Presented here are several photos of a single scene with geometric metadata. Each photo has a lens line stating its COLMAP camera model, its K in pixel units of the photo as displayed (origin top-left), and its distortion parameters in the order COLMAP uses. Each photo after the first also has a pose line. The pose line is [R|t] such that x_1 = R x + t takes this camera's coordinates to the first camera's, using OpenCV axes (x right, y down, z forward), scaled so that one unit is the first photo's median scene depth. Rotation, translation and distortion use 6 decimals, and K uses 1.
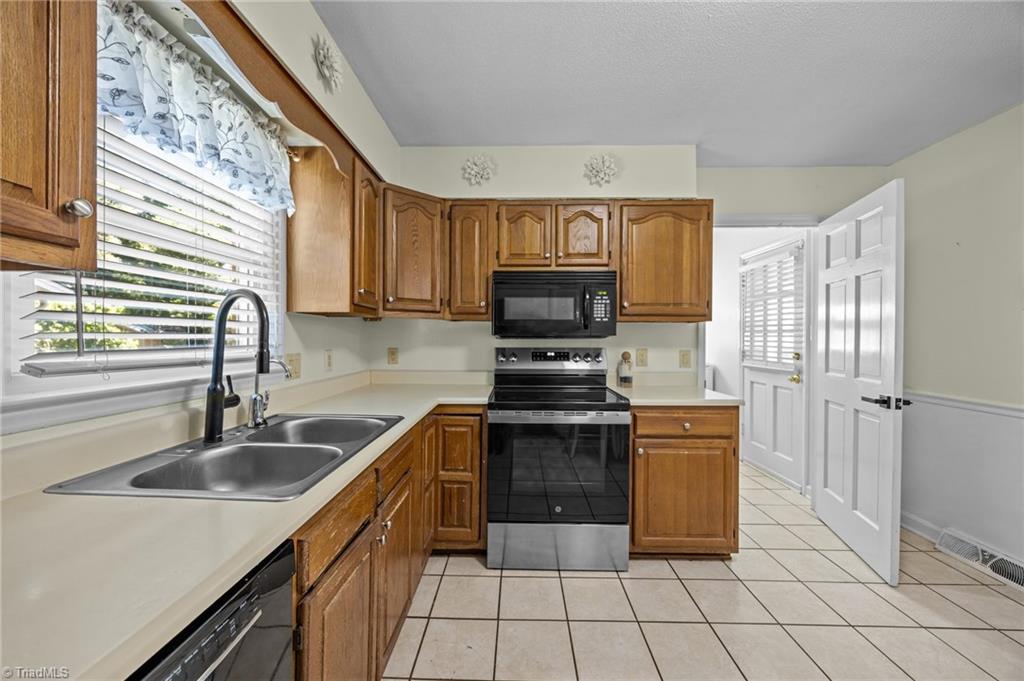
lens RADIAL K [[393.3, 0, 512.4], [0, 393.3, 340.9], [0, 0, 1]] dist [-0.001304, 0.000038]
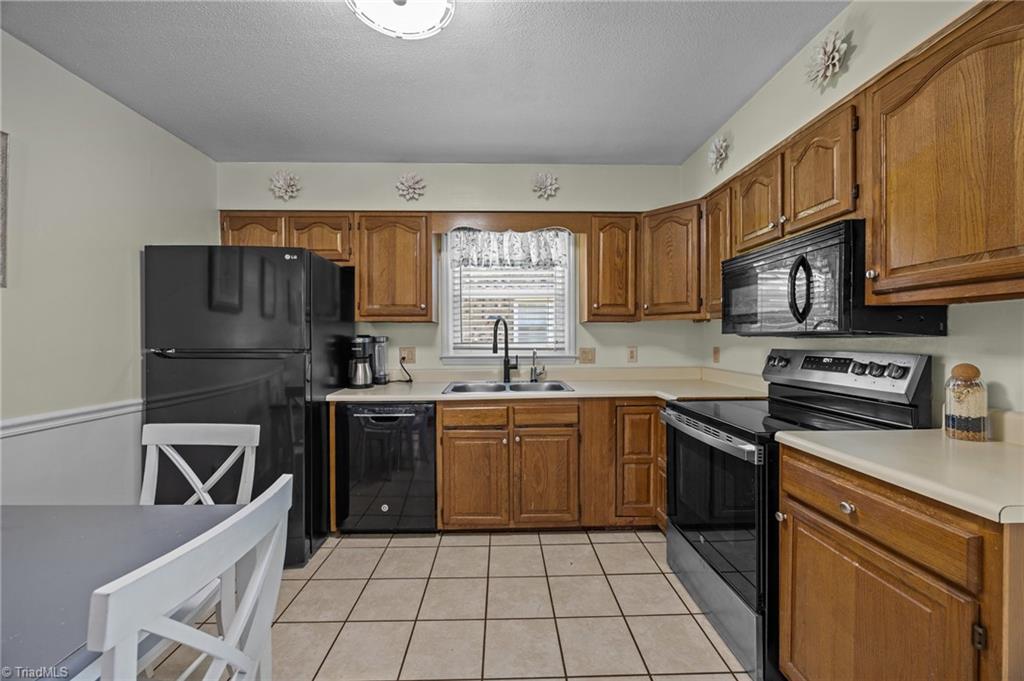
lens RADIAL K [[393.3, 0, 511.6], [0, 393.3, 339.3], [0, 0, 1]] dist [-0.001304, 0.000038]
pose [[0.047166, -0.000654, -0.998887, 0.872596], [-0.001673, 0.999998, -0.000734, -0.000788], [0.998886, 0.001706, 0.047165, 0.510132]]
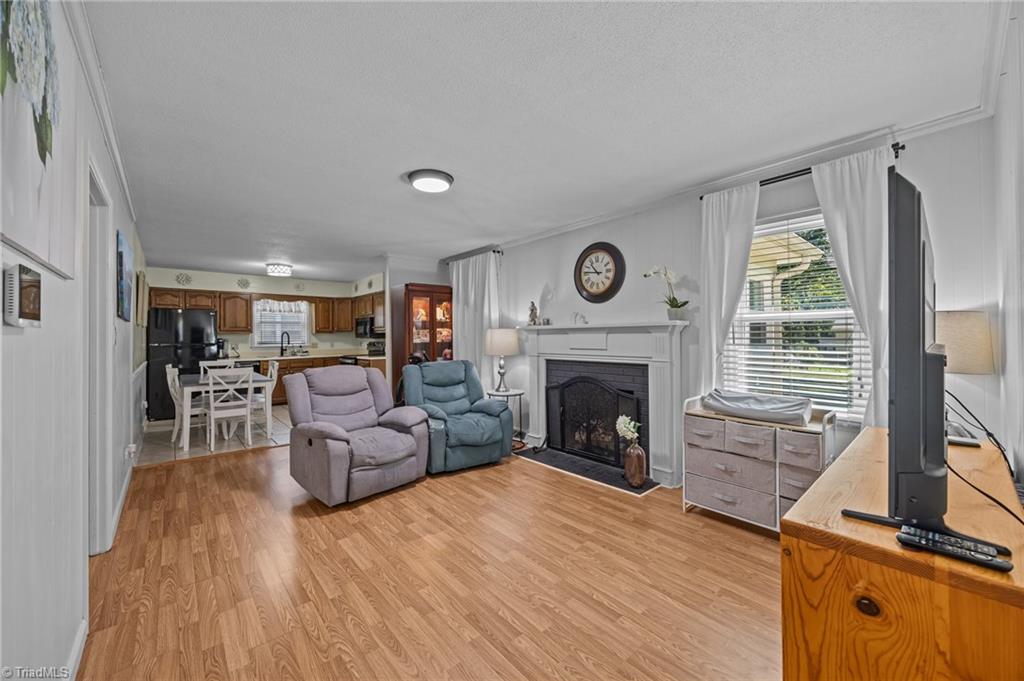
lens RADIAL K [[393.3, 0, 511.7], [0, 393.3, 334.8], [0, 0, 1]] dist [-0.001304, 0.000038]
pose [[0.664805, -0.008326, -0.746971, 3.500895], [0.005304, 0.999965, -0.006425, -0.012637], [0.746998, 0.000310, 0.664826, -0.231106]]
